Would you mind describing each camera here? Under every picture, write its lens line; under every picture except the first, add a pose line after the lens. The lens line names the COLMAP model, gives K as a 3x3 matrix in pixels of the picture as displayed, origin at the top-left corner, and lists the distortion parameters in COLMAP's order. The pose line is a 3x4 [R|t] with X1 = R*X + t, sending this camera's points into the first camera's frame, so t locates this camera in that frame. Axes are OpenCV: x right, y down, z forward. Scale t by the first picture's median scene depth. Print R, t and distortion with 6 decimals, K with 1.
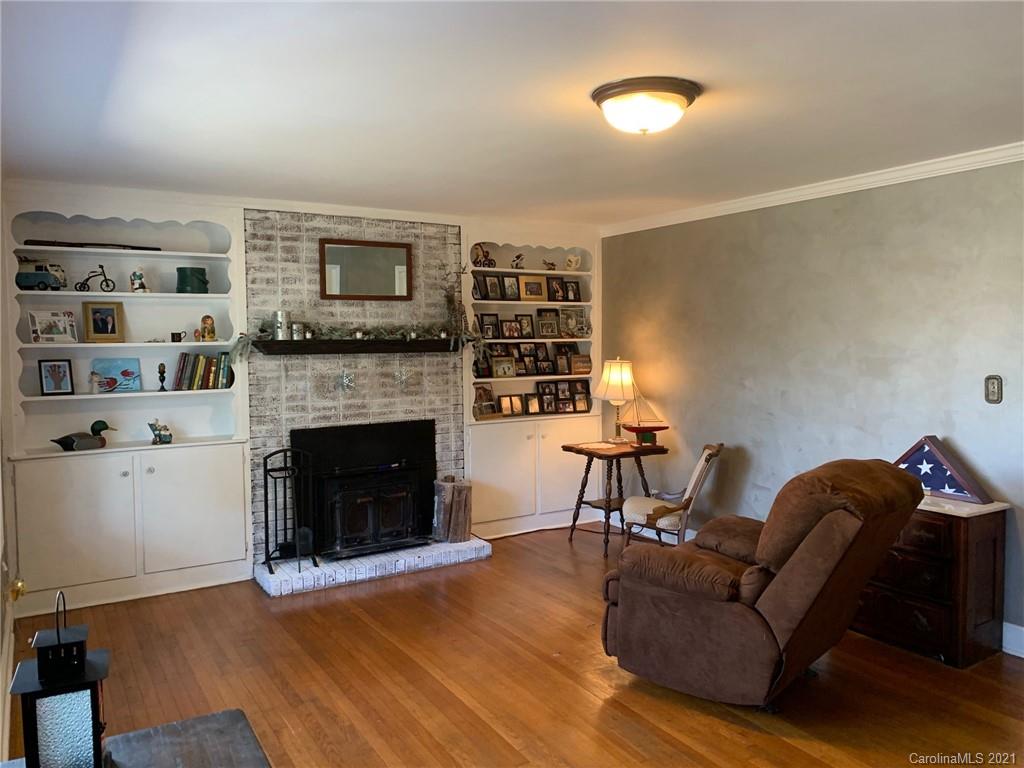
lens RADIAL K [[788.1, 0, 511.8], [0, 788.1, 381.3], [0, 0, 1]] dist [0.039888, -0.059827]
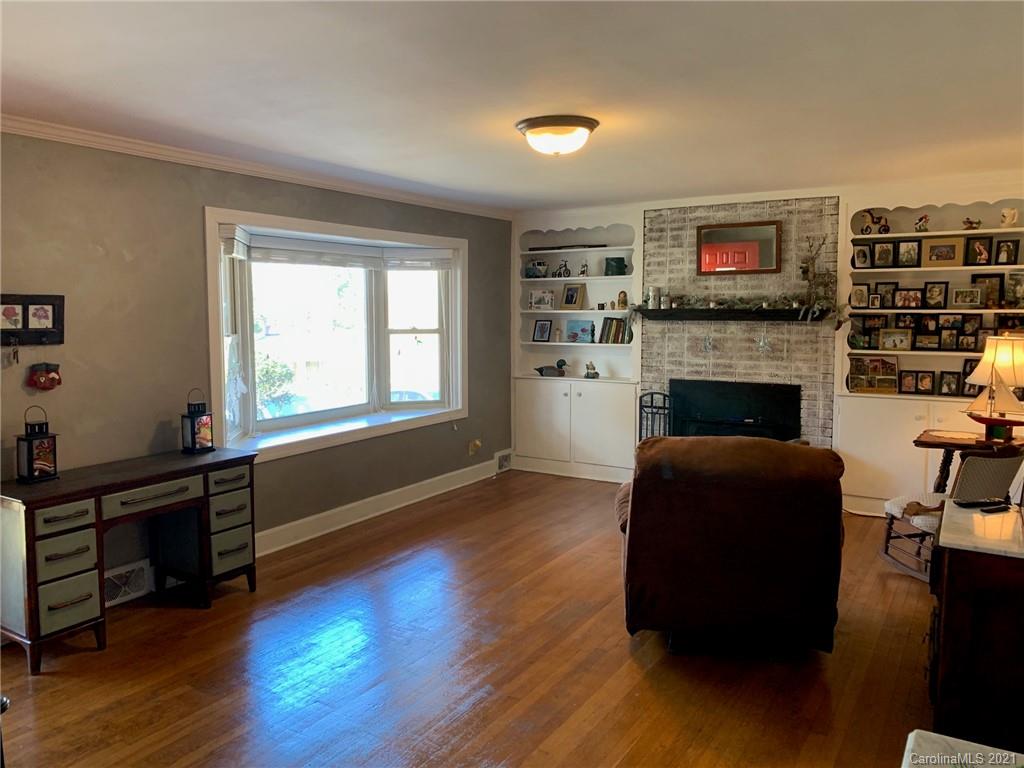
lens RADIAL K [[788.1, 0, 510.5], [0, 788.1, 386.3], [0, 0, 1]] dist [0.039888, -0.059827]
pose [[0.415429, 0.092420, -0.904918, 0.740084], [-0.057183, 0.995511, 0.075421, -0.008399], [0.907826, 0.020414, 0.418849, 0.216956]]
